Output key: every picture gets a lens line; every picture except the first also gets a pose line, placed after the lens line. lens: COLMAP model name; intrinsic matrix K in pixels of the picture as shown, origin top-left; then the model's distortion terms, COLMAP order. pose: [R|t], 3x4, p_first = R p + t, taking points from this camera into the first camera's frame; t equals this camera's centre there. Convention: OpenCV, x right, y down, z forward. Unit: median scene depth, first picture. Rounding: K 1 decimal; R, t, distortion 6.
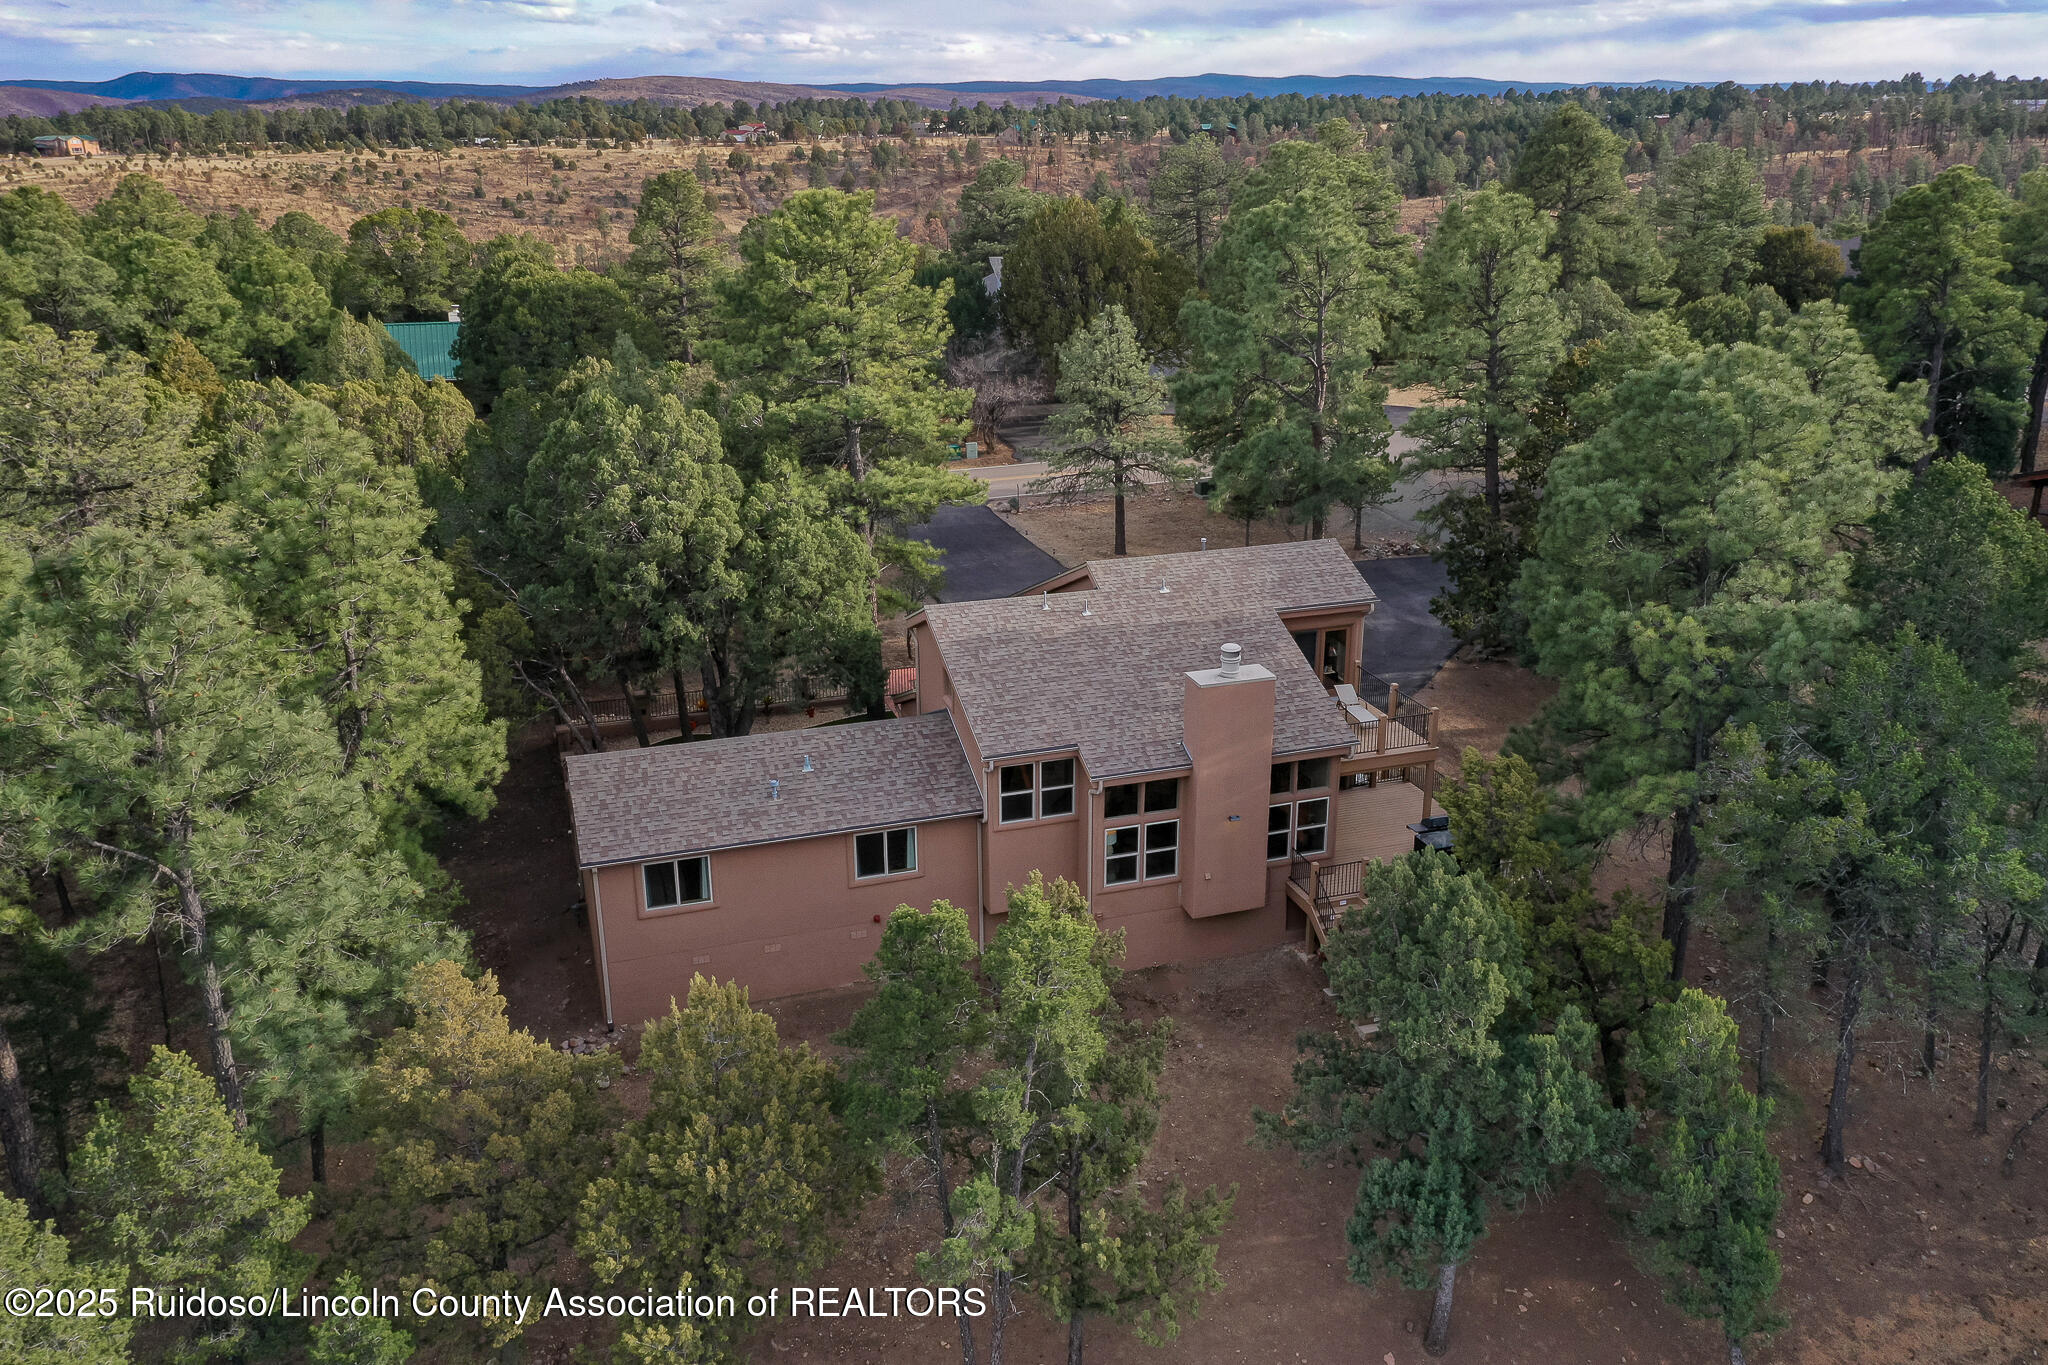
lens RADIAL K [[1614.1, 0, 1023.7], [0, 1614.1, 680.6], [0, 0, 1]] dist [0.015902, 0.003795]
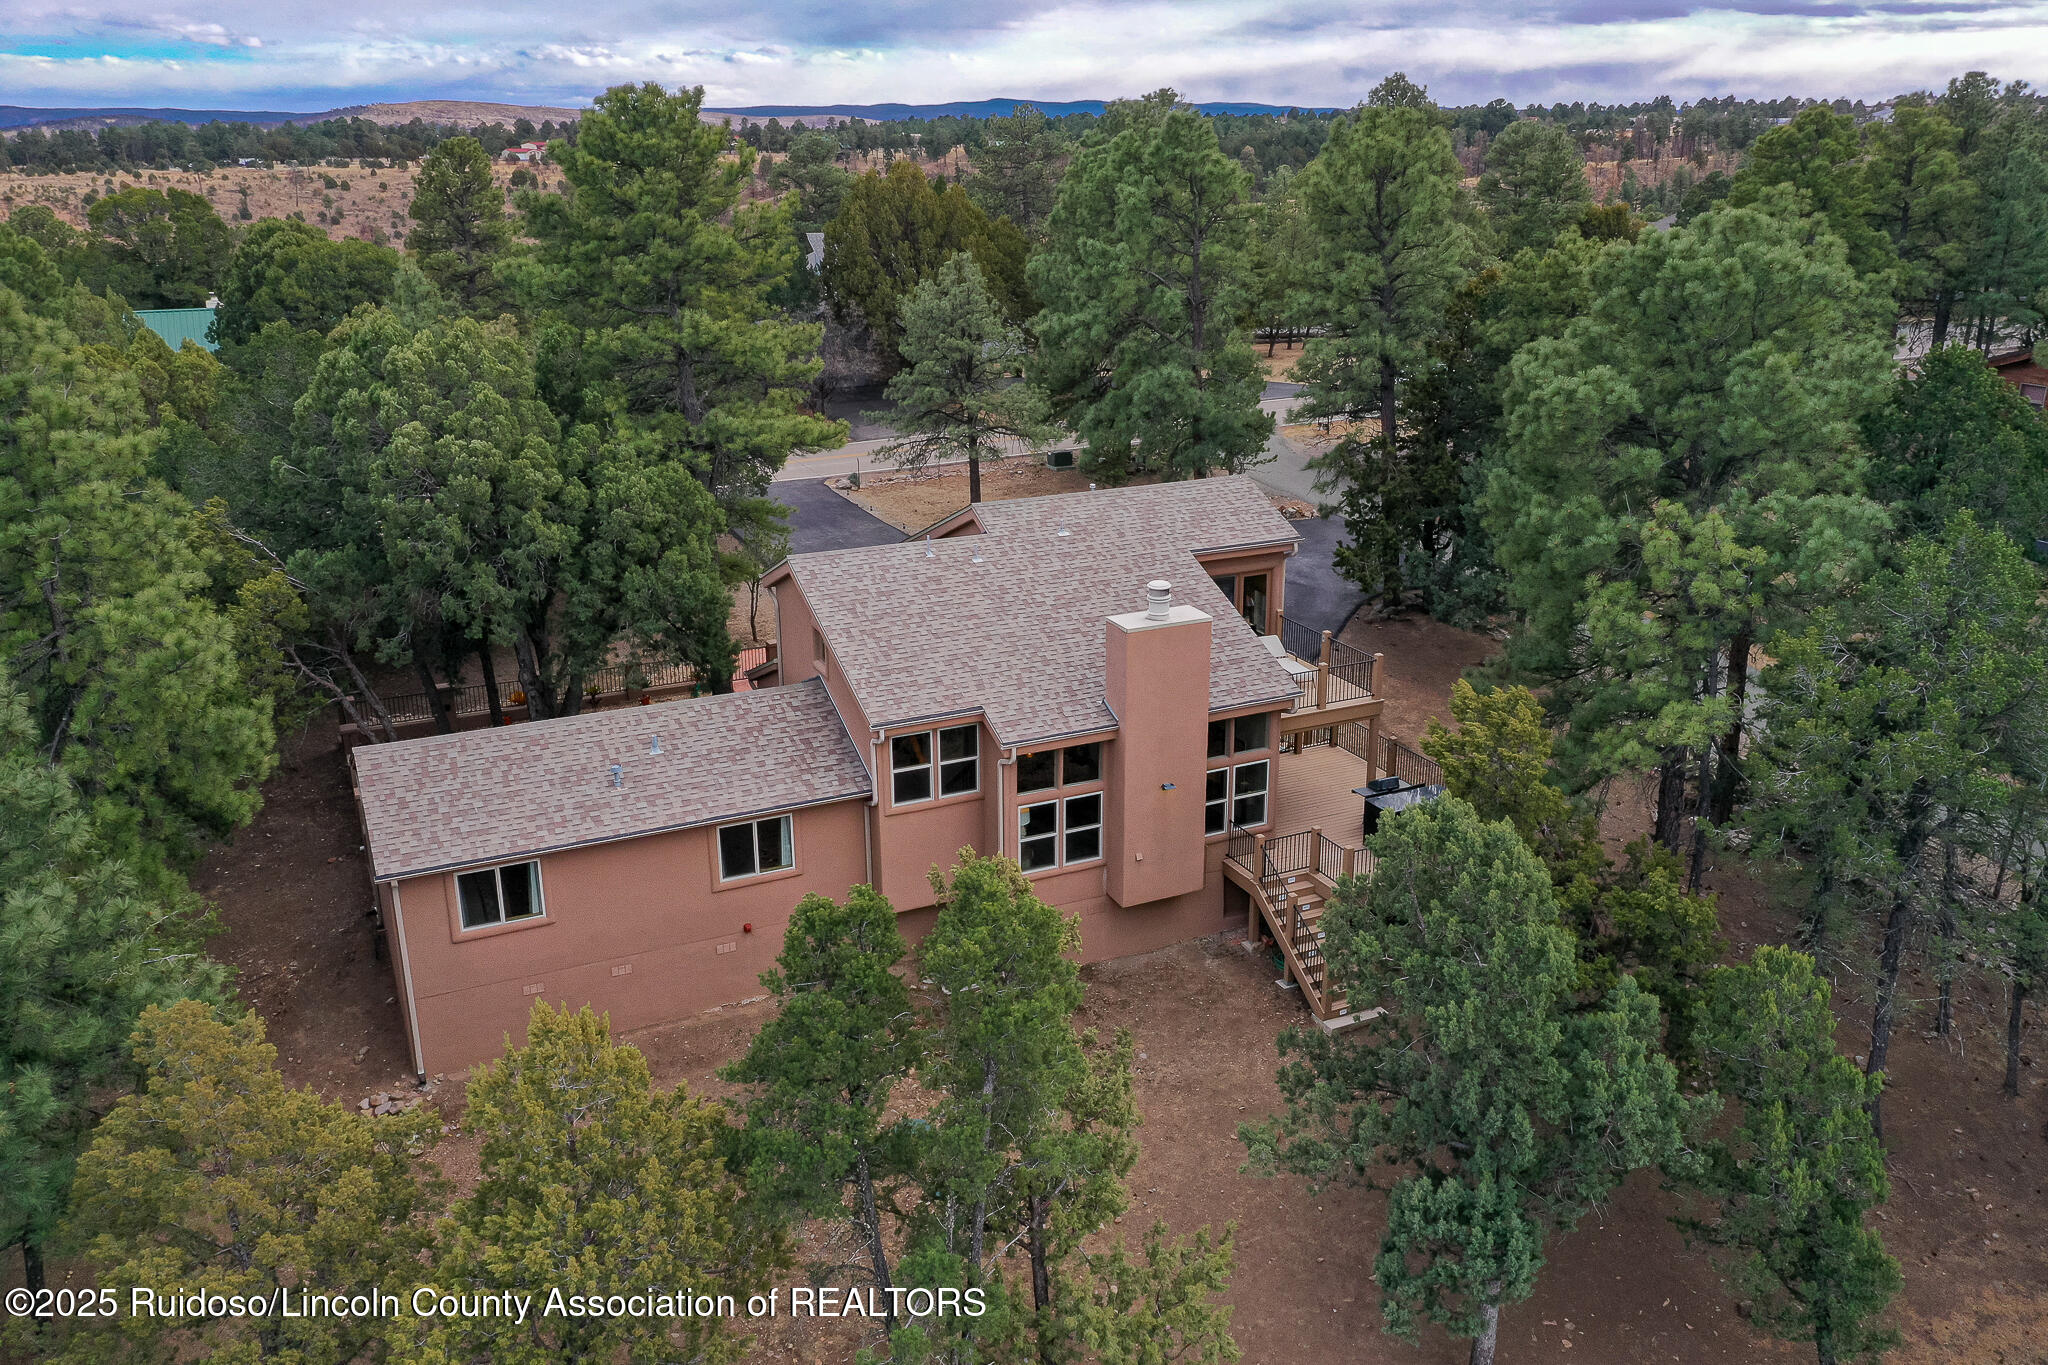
lens RADIAL K [[1624.8, 0, 1017.7], [0, 1624.8, 682.6], [0, 0, 1]] dist [0.001441, -0.002090]
pose [[0.993159, -0.037699, 0.110519, -0.040872], [0.038838, 0.999212, -0.008178, 0.033894], [-0.110124, 0.012414, 0.993840, 0.152753]]
